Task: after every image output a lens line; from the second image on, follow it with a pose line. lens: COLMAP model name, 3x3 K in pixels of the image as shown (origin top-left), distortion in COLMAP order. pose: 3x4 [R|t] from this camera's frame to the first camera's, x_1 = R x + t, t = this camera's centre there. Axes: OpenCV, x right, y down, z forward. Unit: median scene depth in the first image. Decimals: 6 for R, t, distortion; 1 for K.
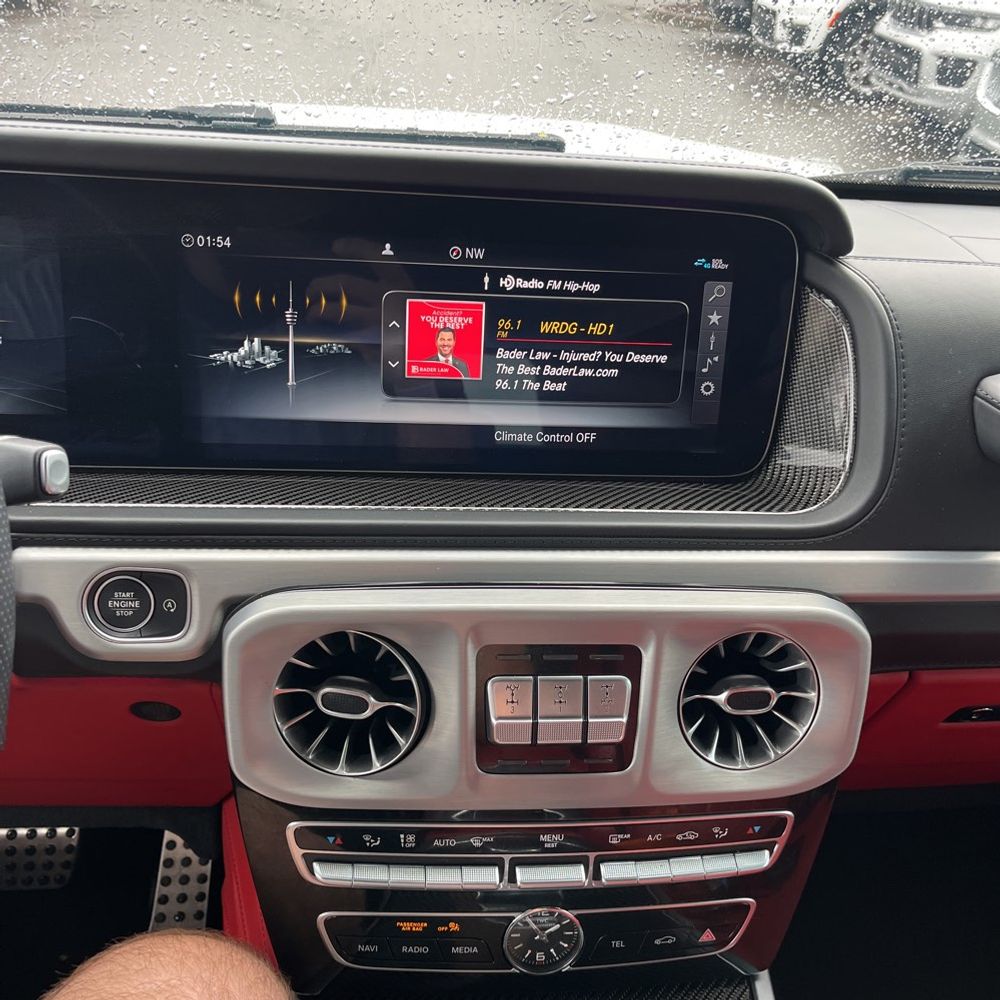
lens RADIAL K [[1025.2, 0, 502.4], [0, 1025.2, 495.5], [0, 0, 1]] dist [0.179718, -0.552629]
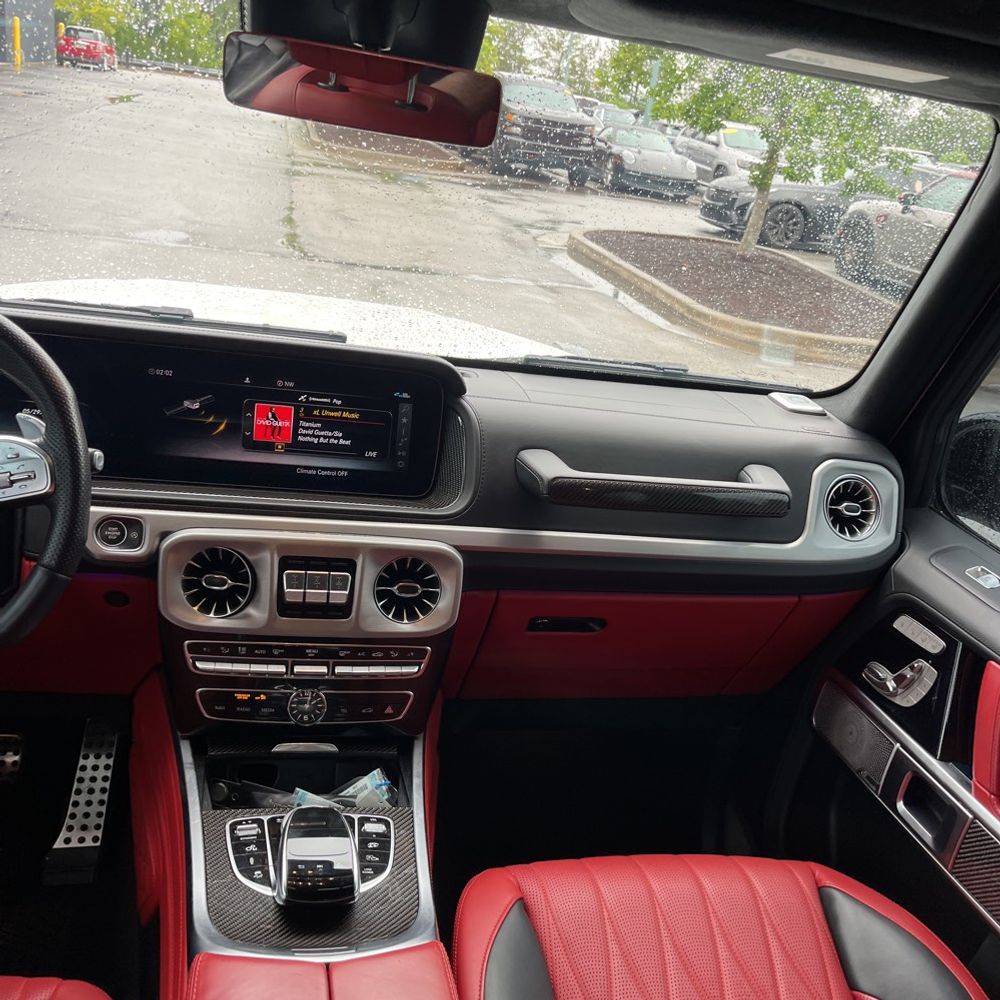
lens RADIAL K [[1011.8, 0, 507.0], [0, 1011.8, 513.9], [0, 0, 1]] dist [0.062088, -0.069600]
pose [[0.991996, 0.033178, 0.121835, 0.181503], [-0.015147, 0.989162, -0.146043, 0.348817], [-0.125361, 0.143028, 0.981747, -1.137952]]
